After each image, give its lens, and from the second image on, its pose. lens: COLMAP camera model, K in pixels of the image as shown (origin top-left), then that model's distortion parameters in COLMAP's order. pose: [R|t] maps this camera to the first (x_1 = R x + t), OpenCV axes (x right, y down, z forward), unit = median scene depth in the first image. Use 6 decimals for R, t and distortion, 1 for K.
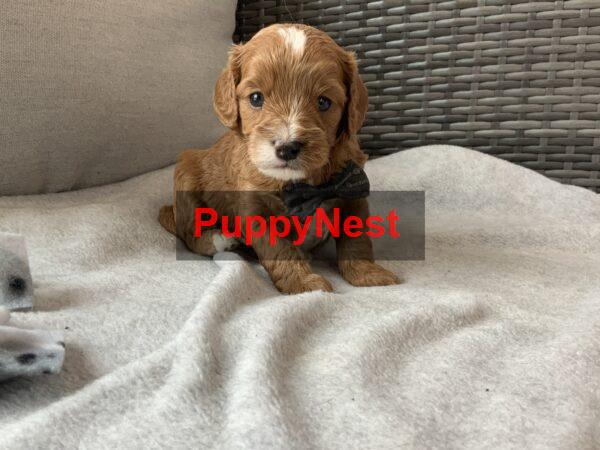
lens RADIAL K [[636.2, 0, 300.0], [0, 636.2, 225.0], [0, 0, 1]] dist [0.136980, -0.327930]
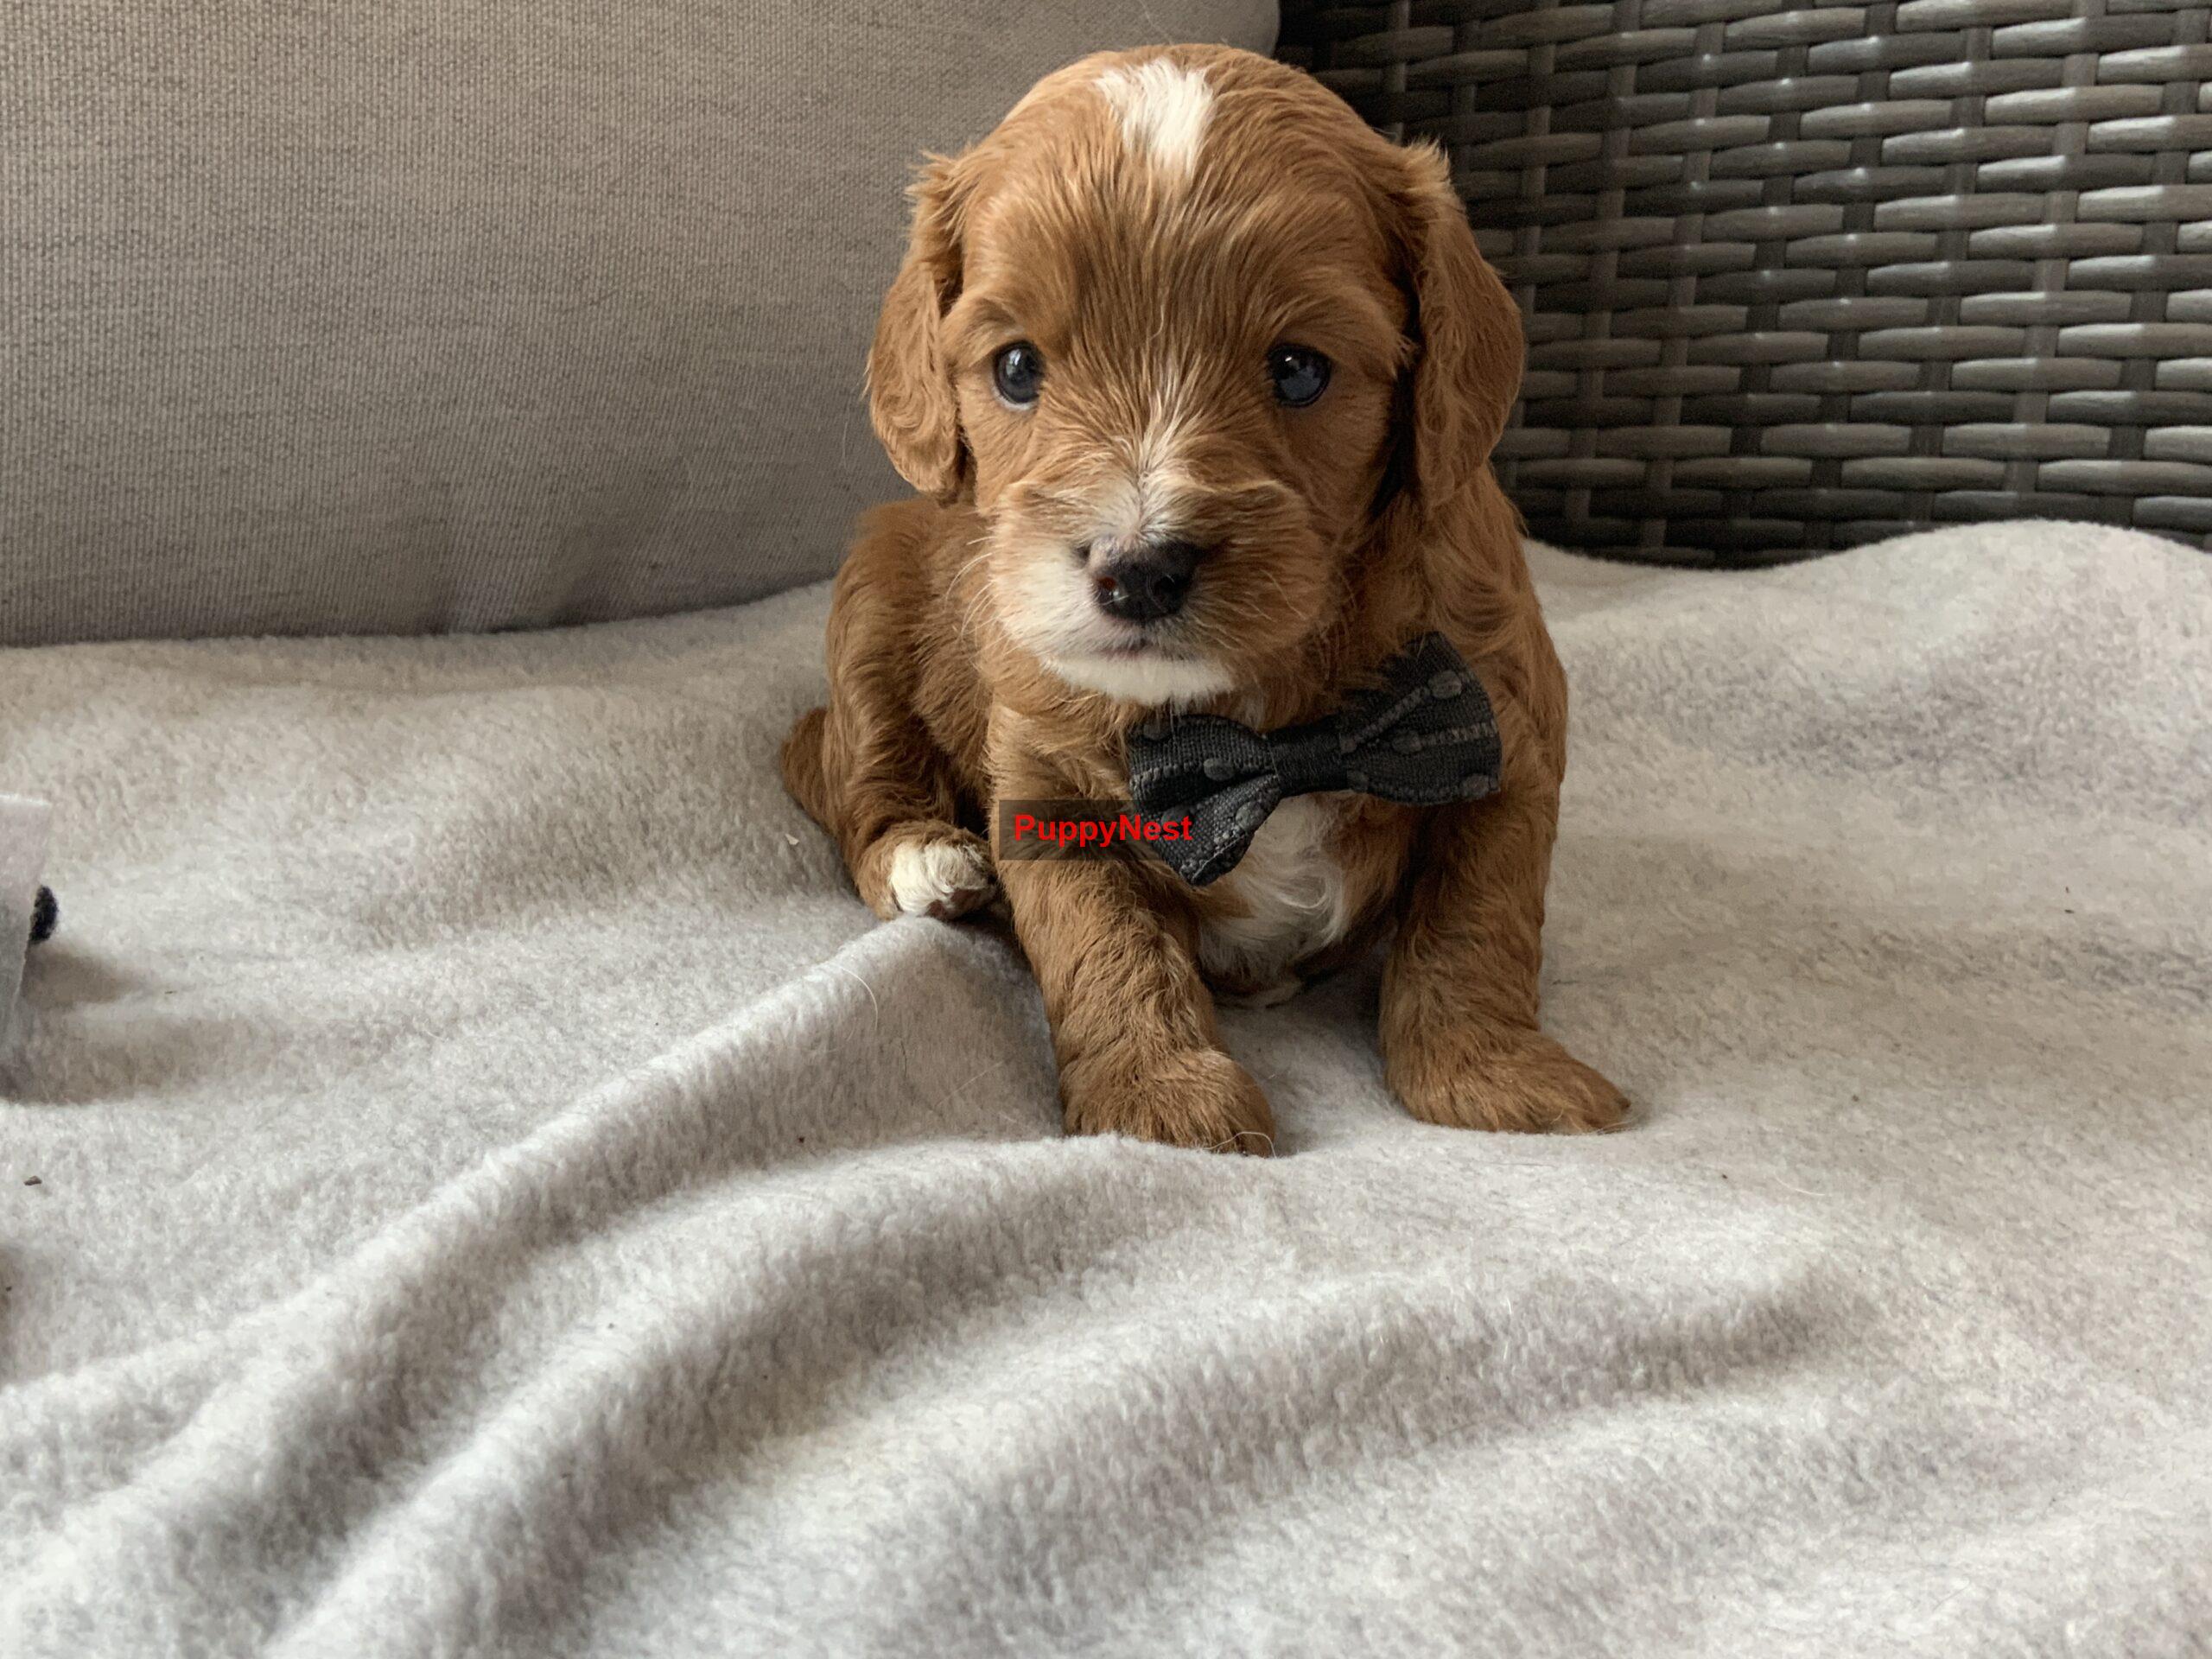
lens RADIAL K [[2345.6, 0, 1106.0], [0, 2345.6, 829.5], [0, 0, 1]] dist [0.136980, -0.327930]
pose [[0.957311, 0.086406, -0.275843, 0.134399], [-0.077318, 0.996049, 0.043674, -0.025622], [0.278527, -0.020482, 0.960210, 0.083315]]
